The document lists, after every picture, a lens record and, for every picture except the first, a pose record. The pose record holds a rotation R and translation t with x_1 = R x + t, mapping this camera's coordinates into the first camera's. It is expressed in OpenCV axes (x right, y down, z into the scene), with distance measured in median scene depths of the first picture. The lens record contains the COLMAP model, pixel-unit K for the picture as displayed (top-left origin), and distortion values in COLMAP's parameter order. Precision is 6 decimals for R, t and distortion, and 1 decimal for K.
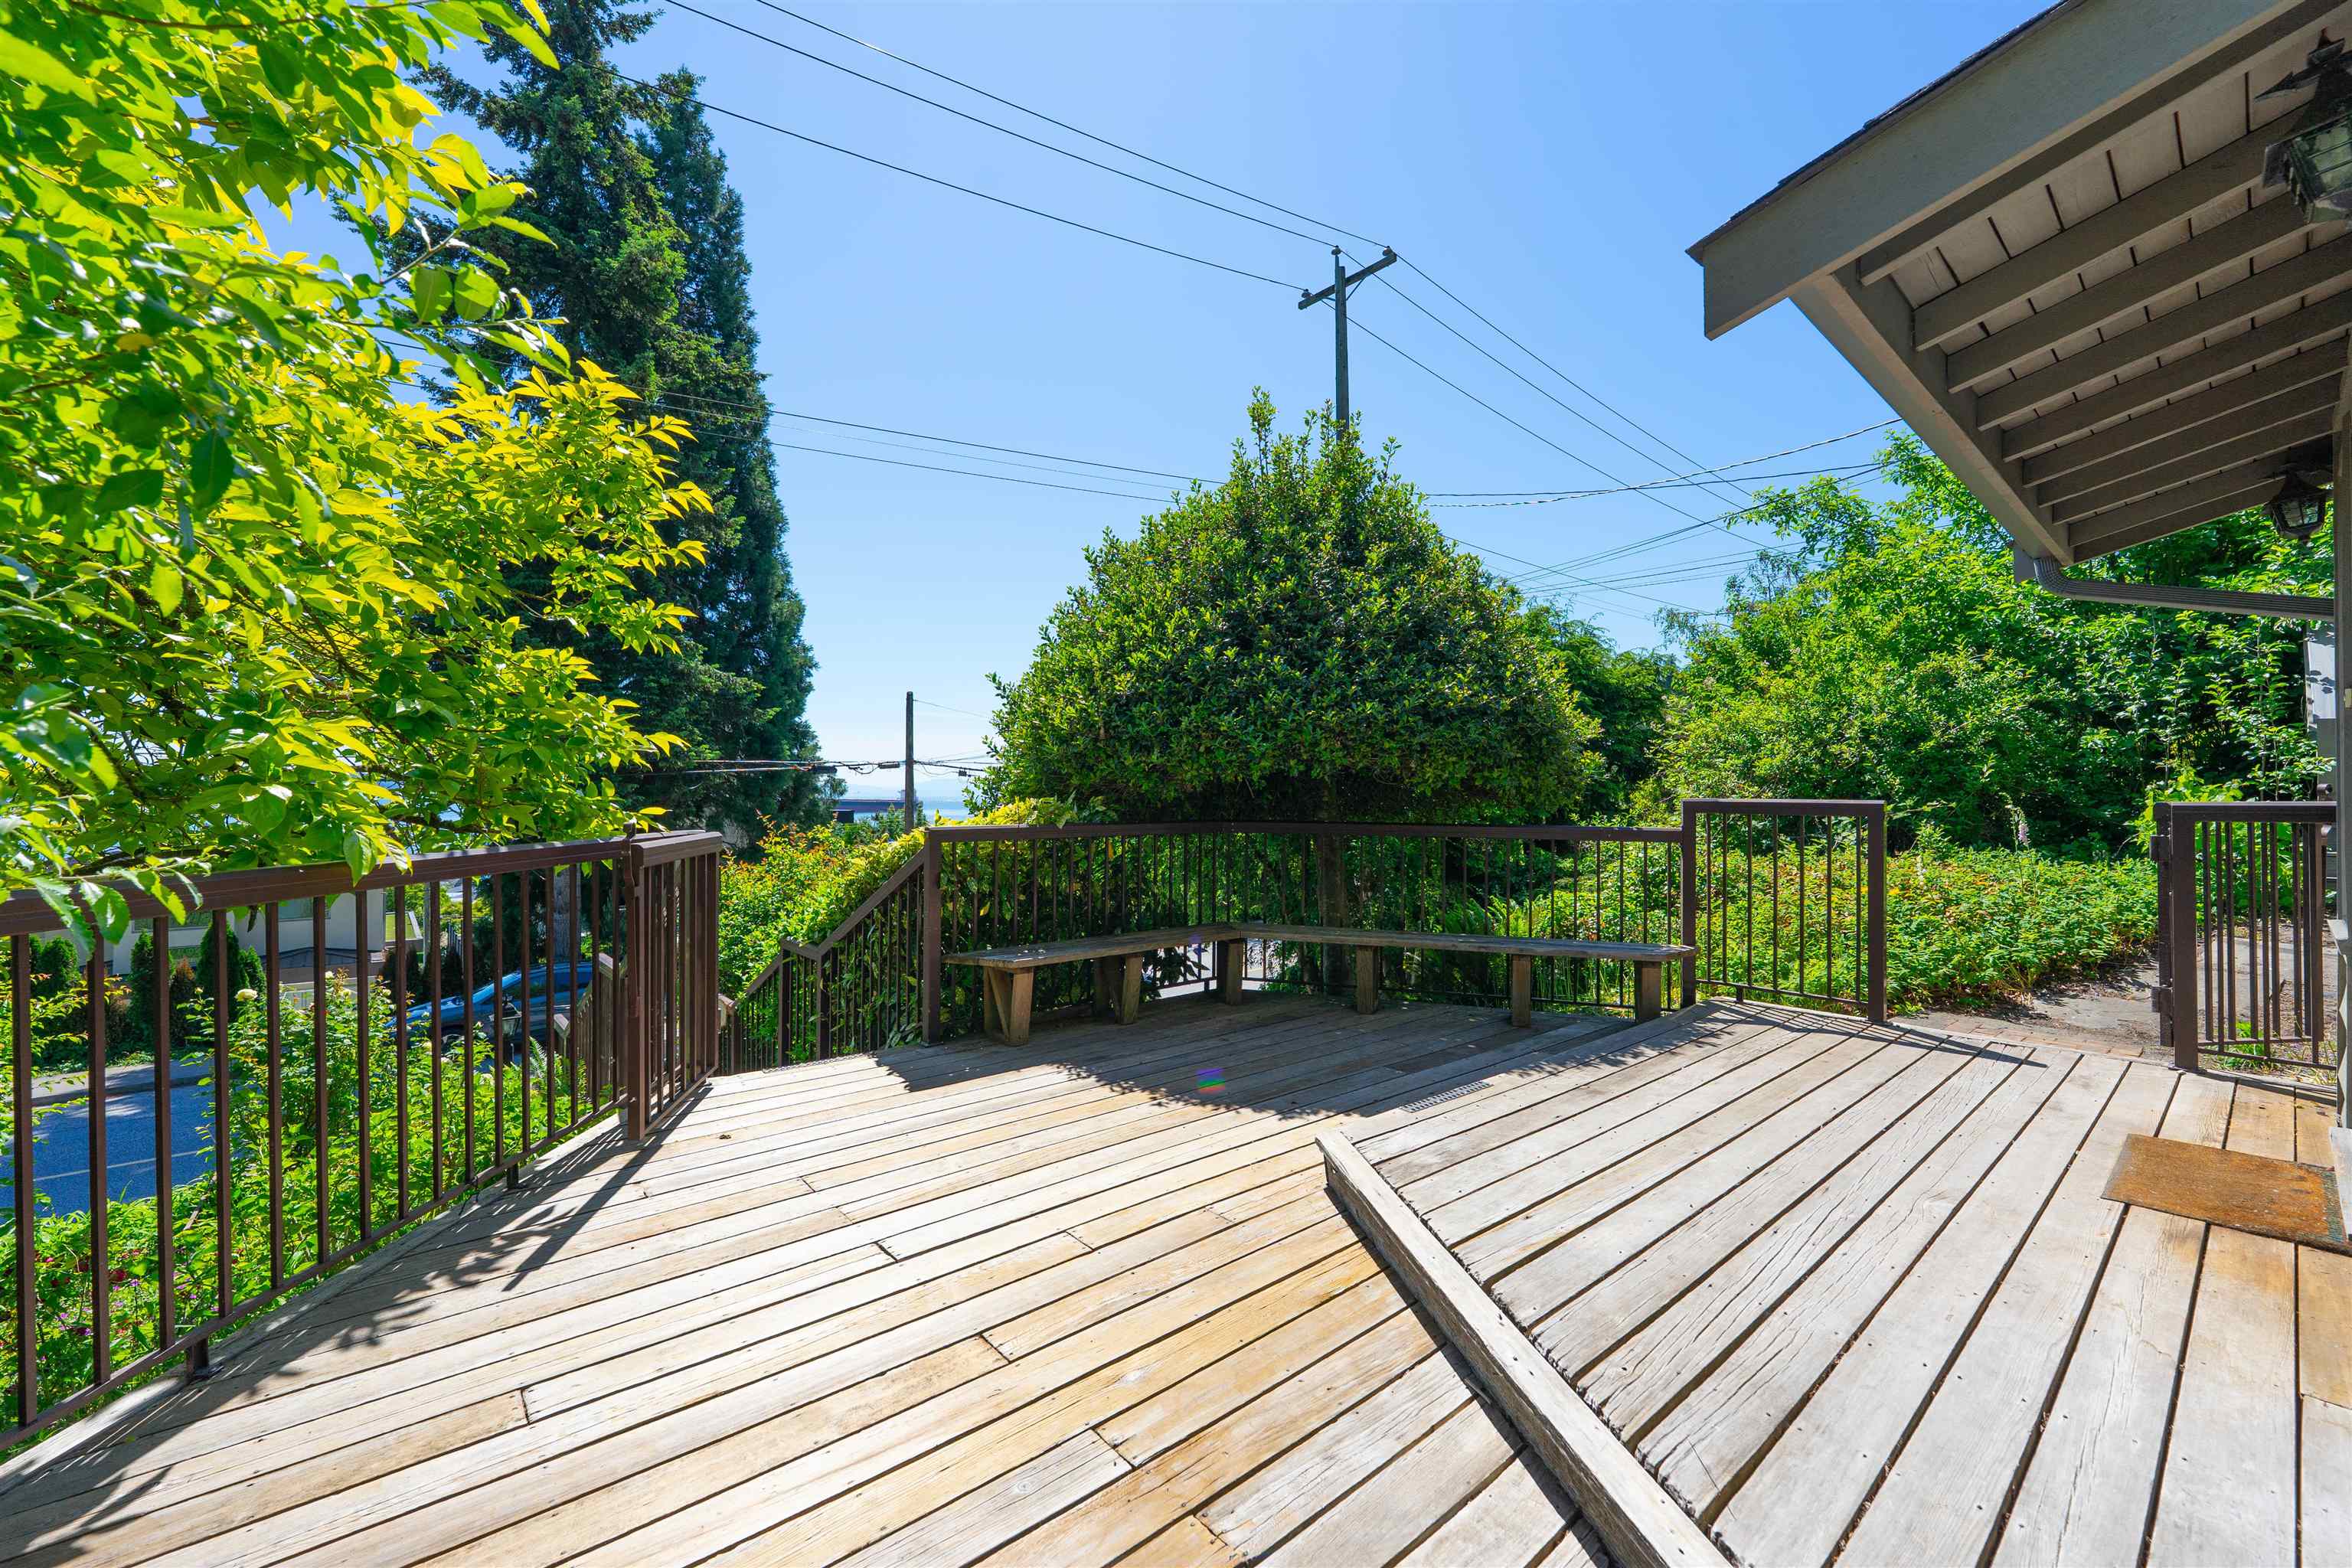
lens RADIAL K [[944.2, 0, 1175.1], [0, 944.2, 783.1], [0, 0, 1]] dist [0.000872, -0.000216]
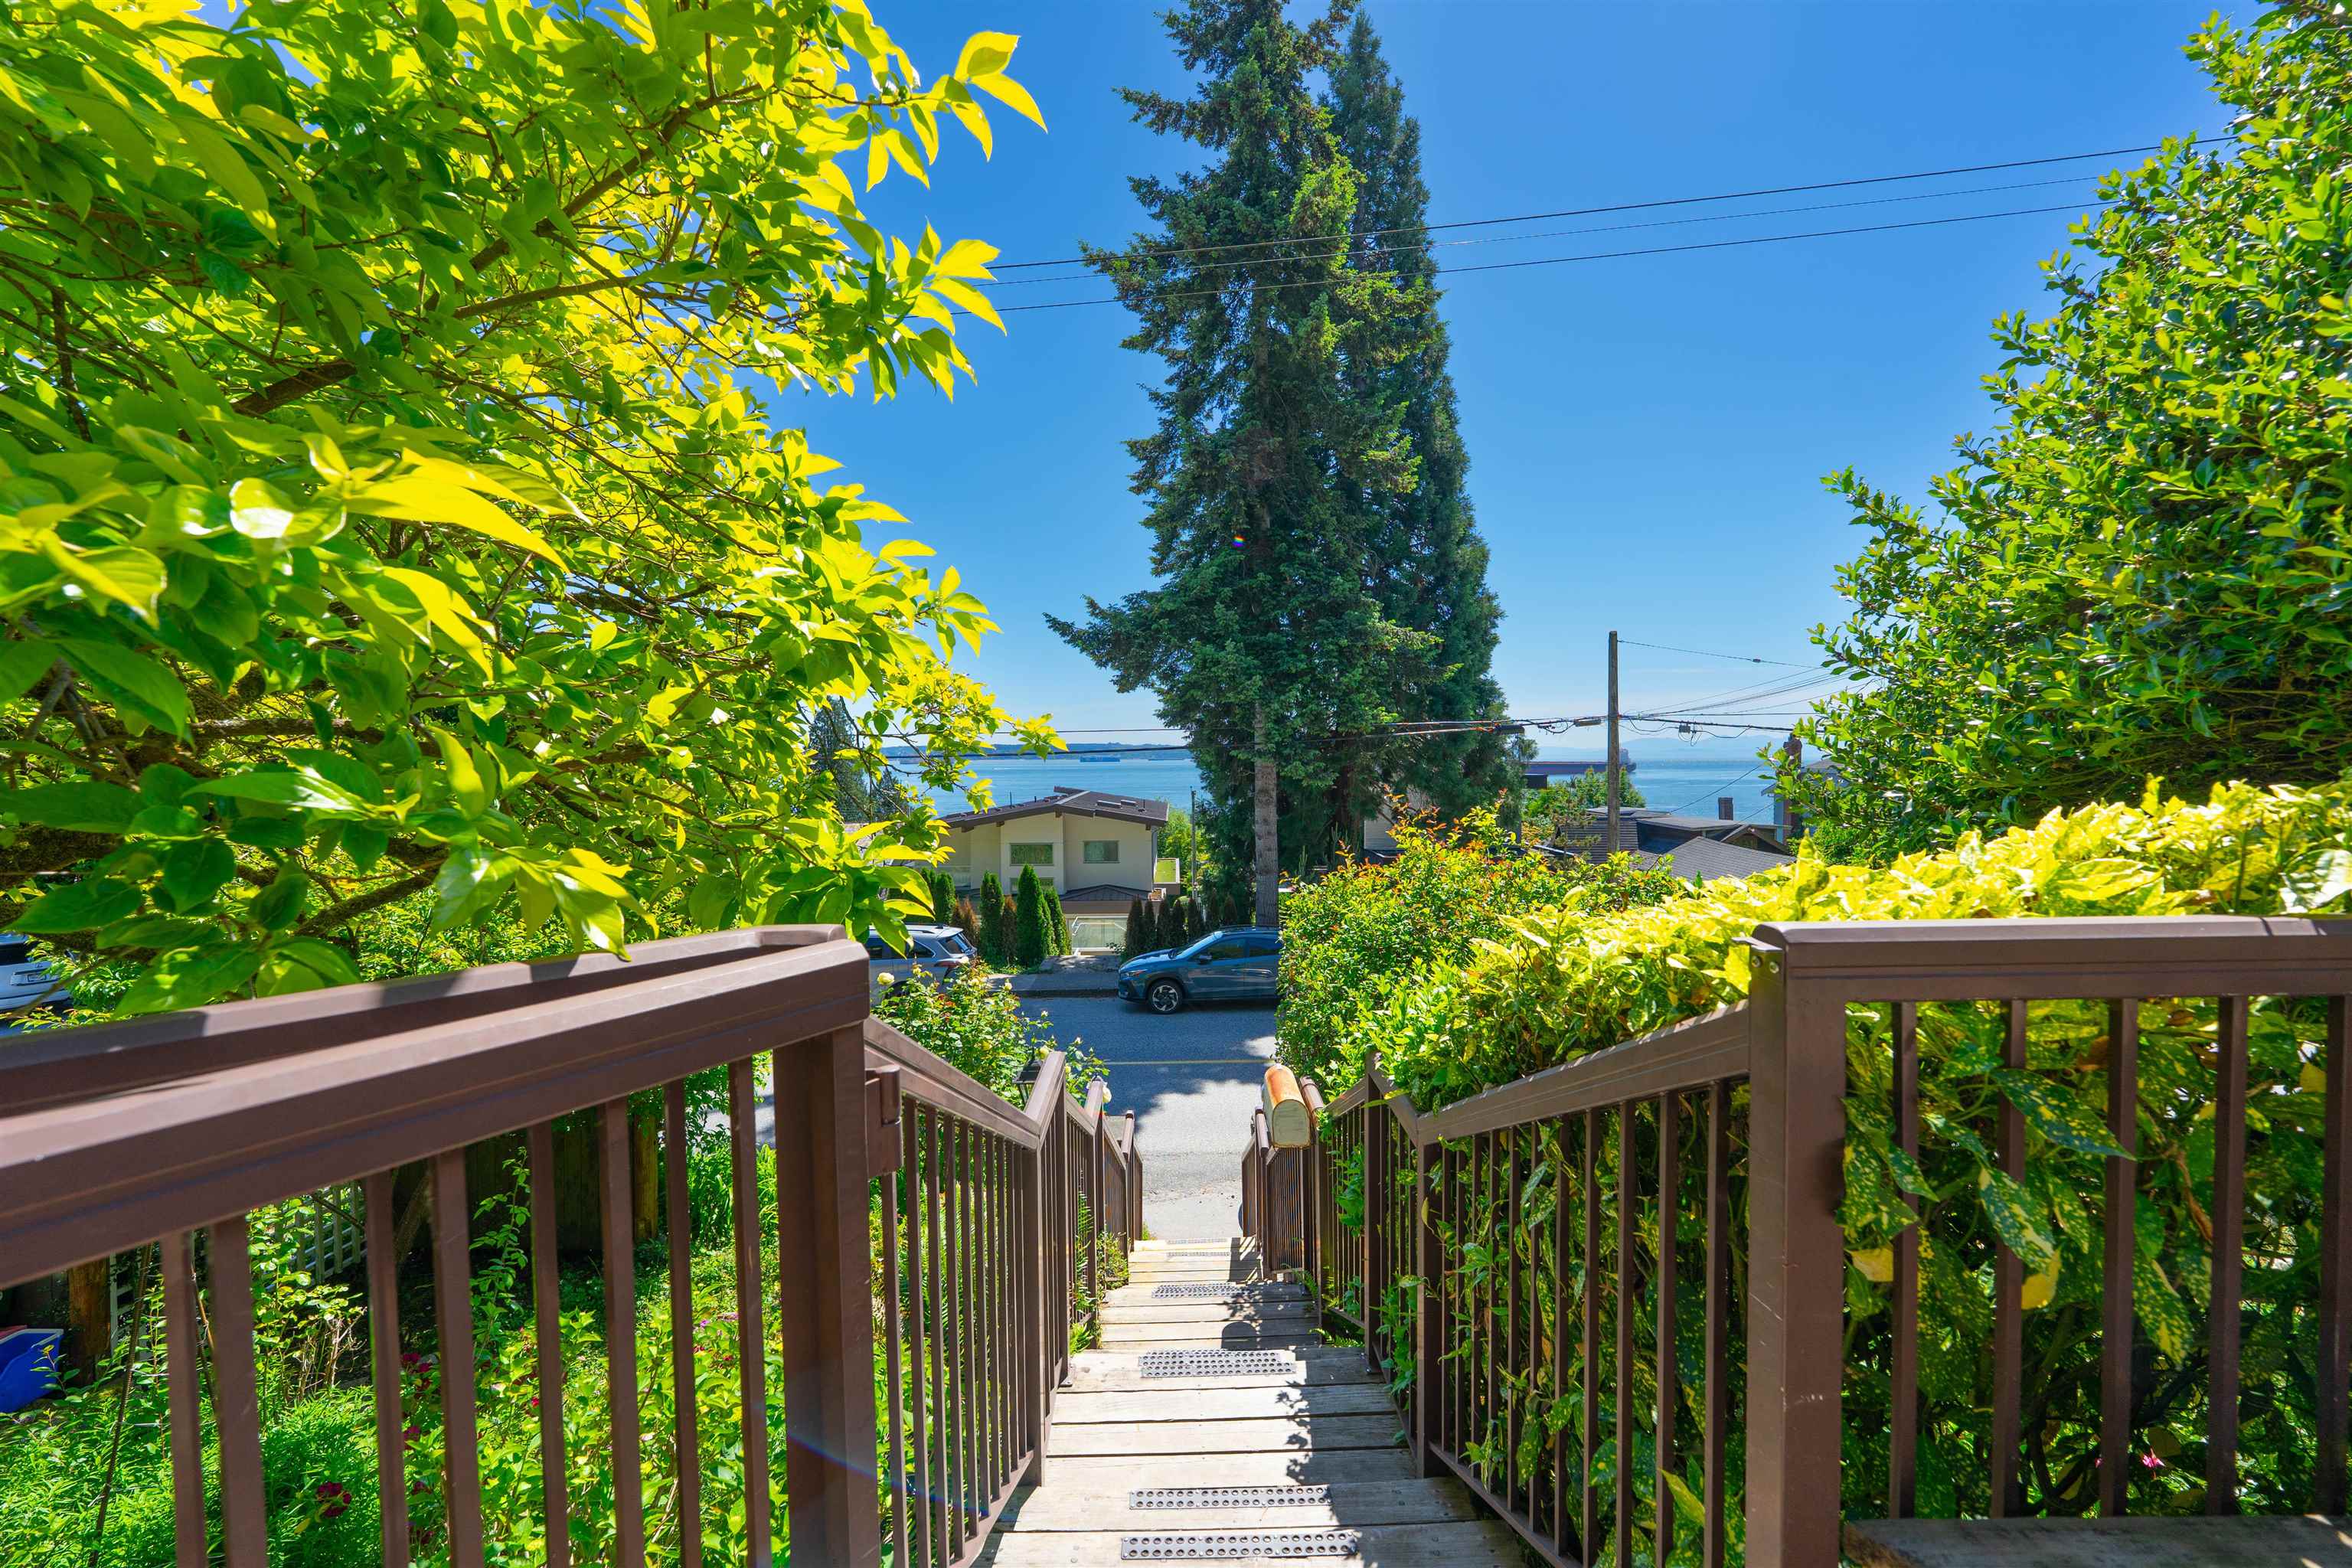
lens RADIAL K [[944.2, 0, 1175.1], [0, 944.2, 783.1], [0, 0, 1]] dist [0.000872, -0.000216]
pose [[0.761254, 0.005132, -0.648434, -0.035022], [0.021028, 0.999247, 0.032595, 0.000442], [0.648113, -0.038448, 0.760573, 0.115604]]
